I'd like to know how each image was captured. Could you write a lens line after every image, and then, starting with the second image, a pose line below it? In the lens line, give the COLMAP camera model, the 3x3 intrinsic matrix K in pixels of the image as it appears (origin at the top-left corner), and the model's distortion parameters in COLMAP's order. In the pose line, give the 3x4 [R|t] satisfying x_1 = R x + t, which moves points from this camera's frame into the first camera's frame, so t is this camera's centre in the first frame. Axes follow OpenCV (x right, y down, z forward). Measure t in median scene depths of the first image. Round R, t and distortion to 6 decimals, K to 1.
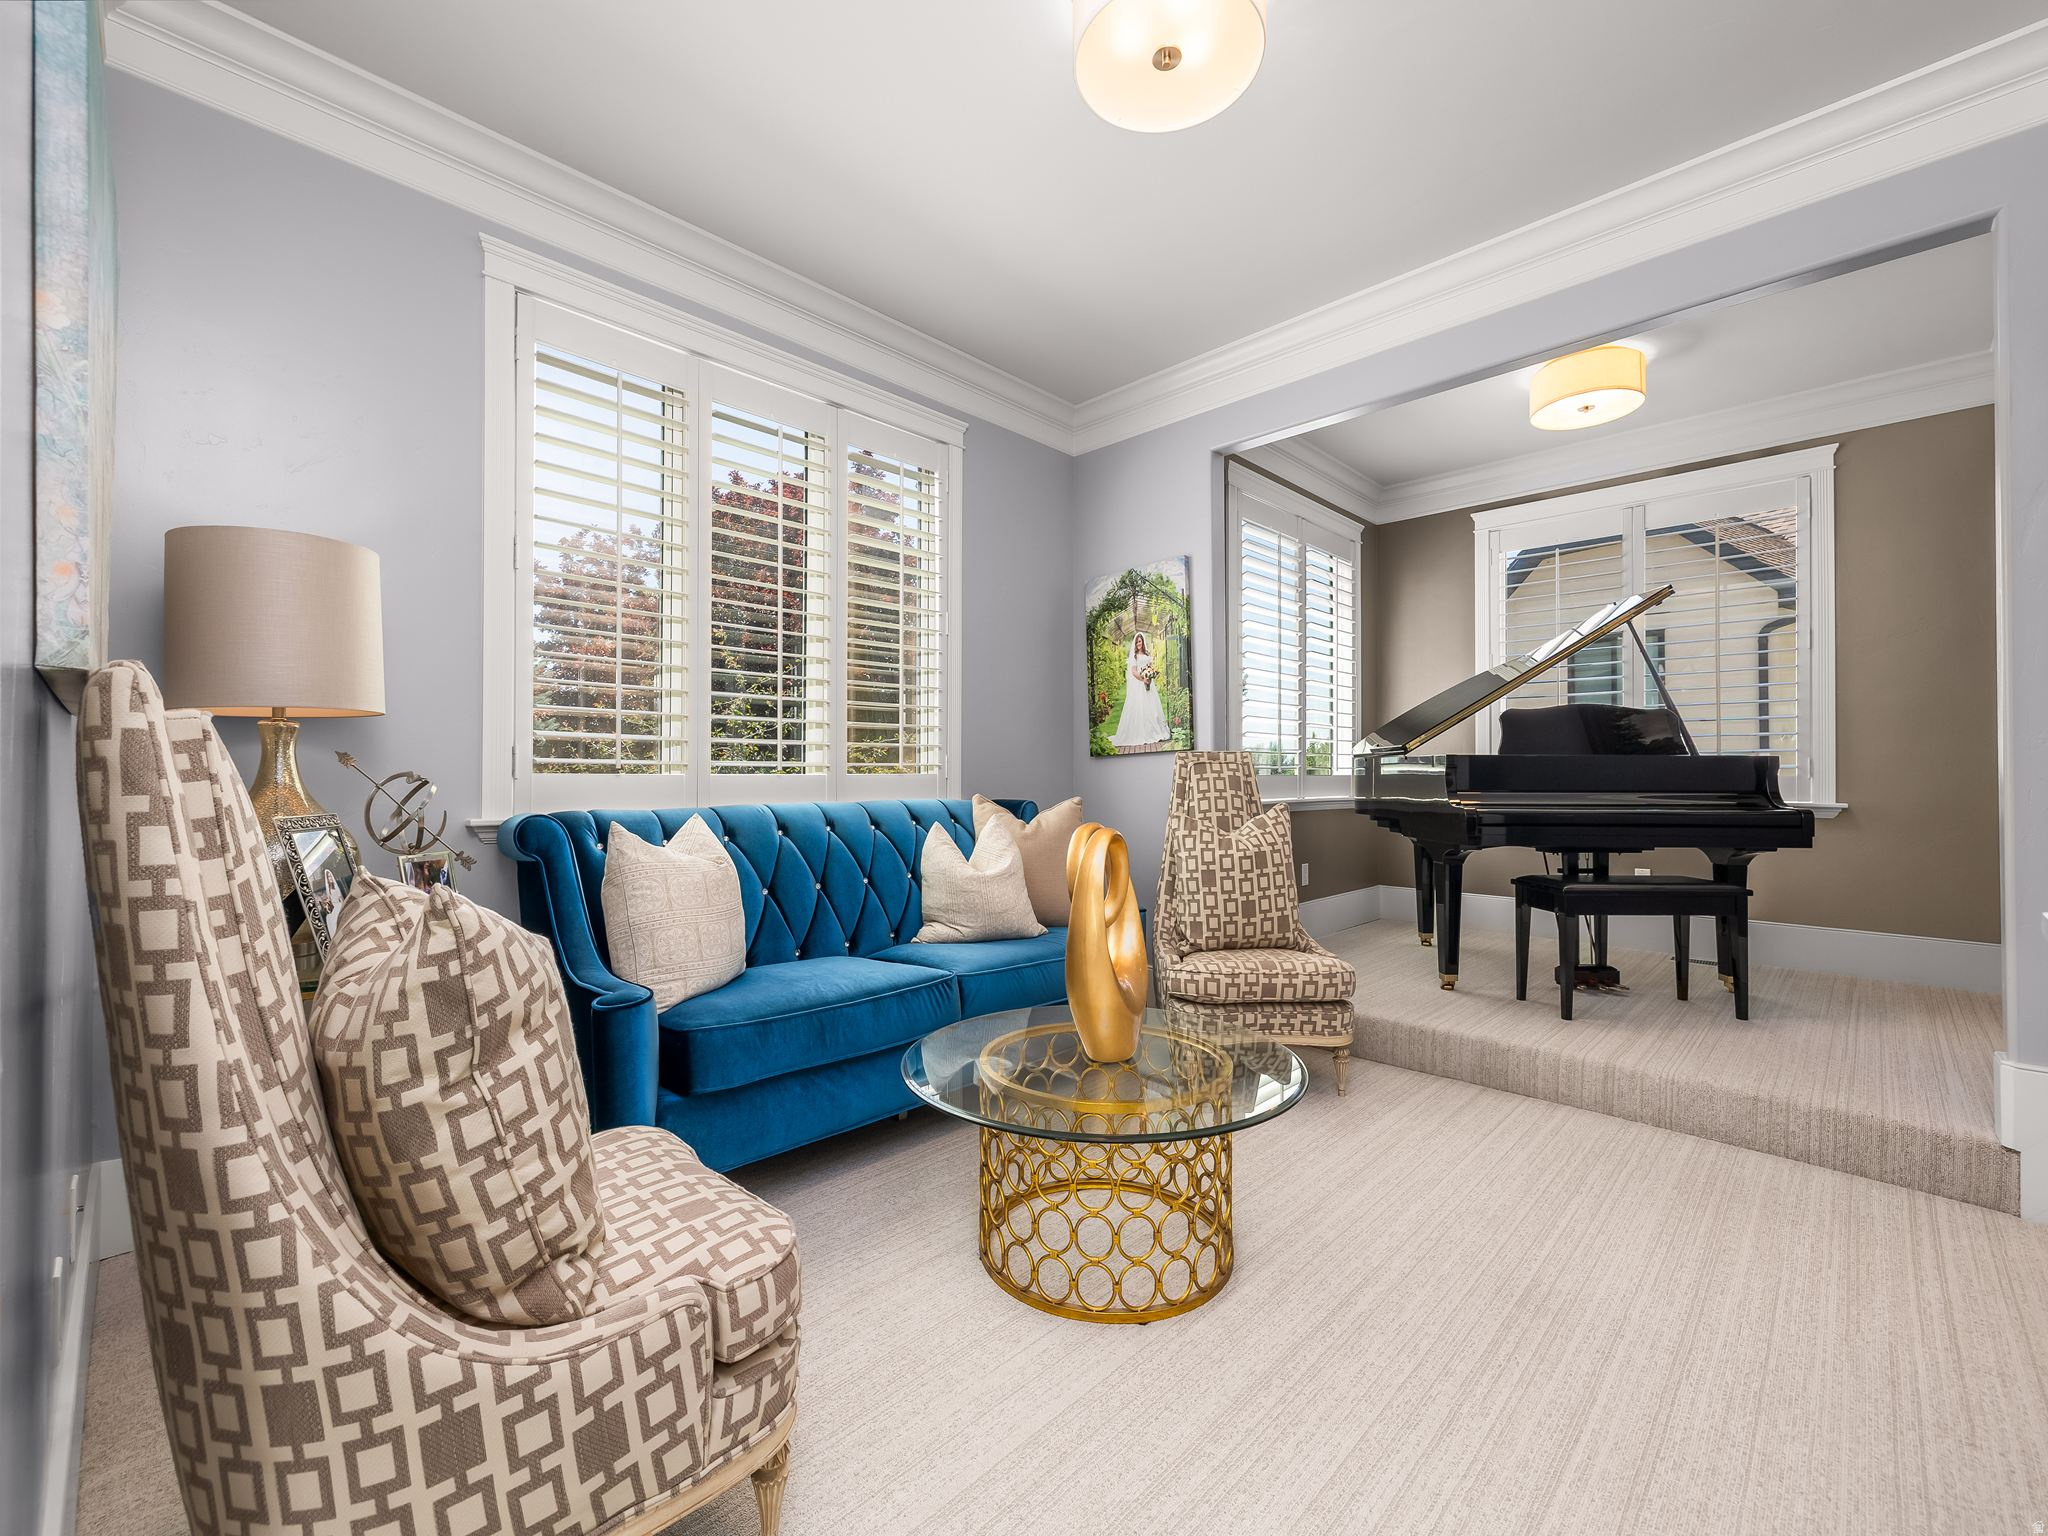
lens RADIAL K [[867.6, 0, 1015.4], [0, 867.6, 766.6], [0, 0, 1]] dist [-0.001531, -0.000117]
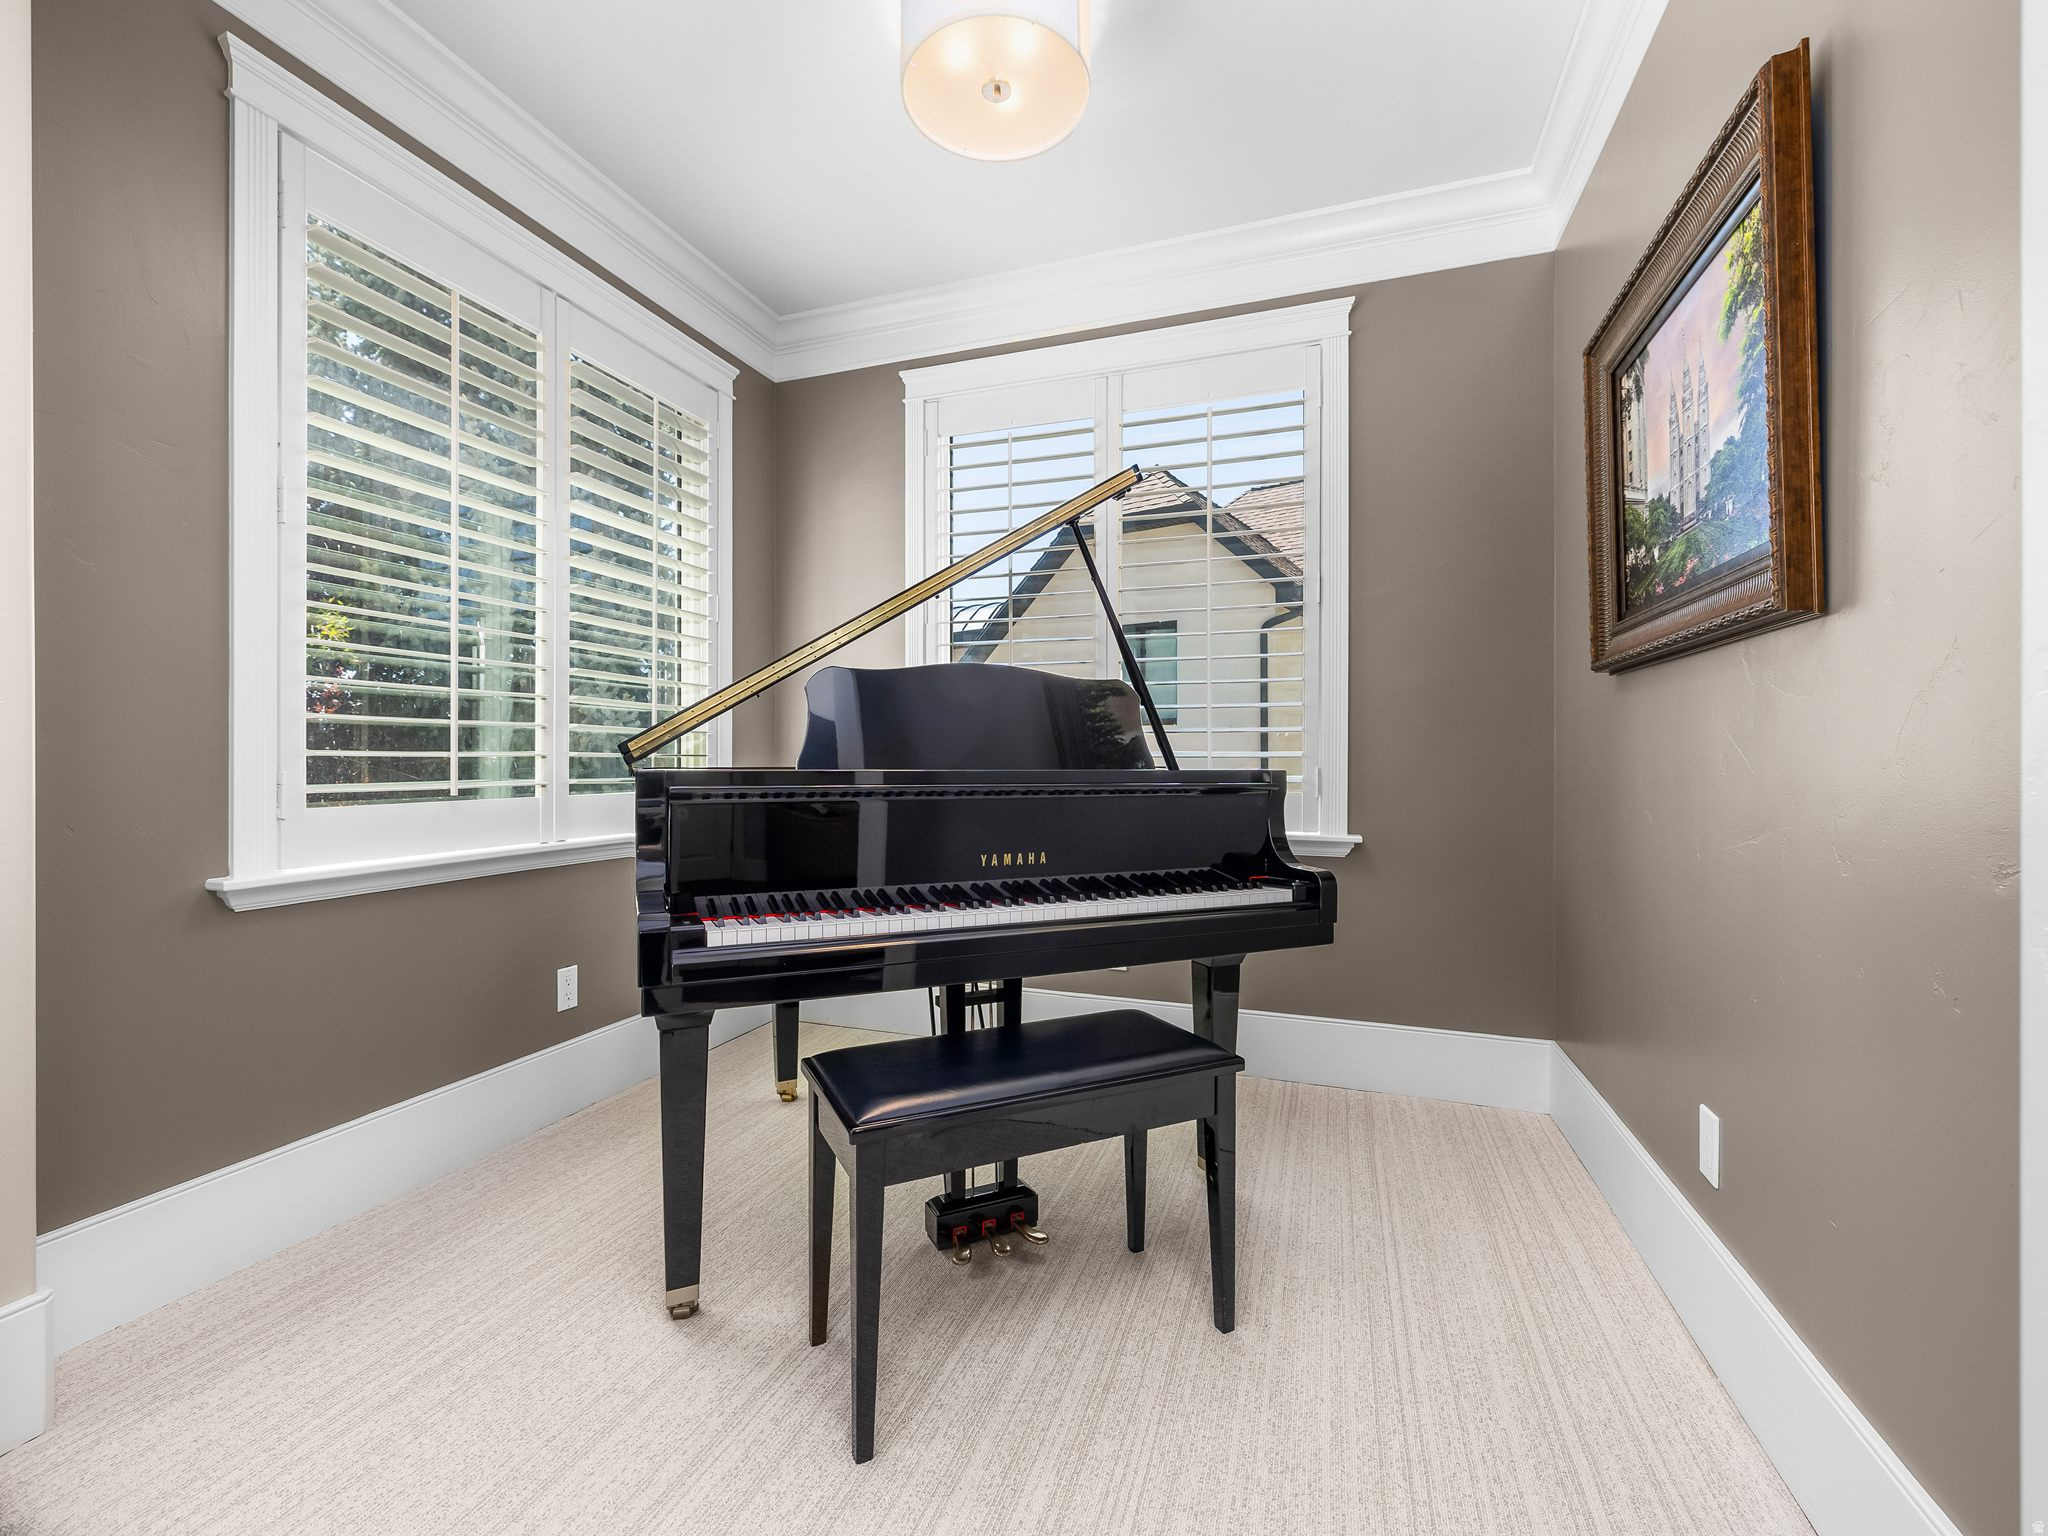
lens RADIAL K [[867.6, 0, 1015.4], [0, 867.6, 766.6], [0, 0, 1]] dist [-0.001531, -0.000117]
pose [[0.906627, -0.005987, 0.421891, 0.373087], [-0.004029, 0.999731, 0.022846, -0.022990], [-0.421915, -0.022413, 0.906358, 0.435128]]
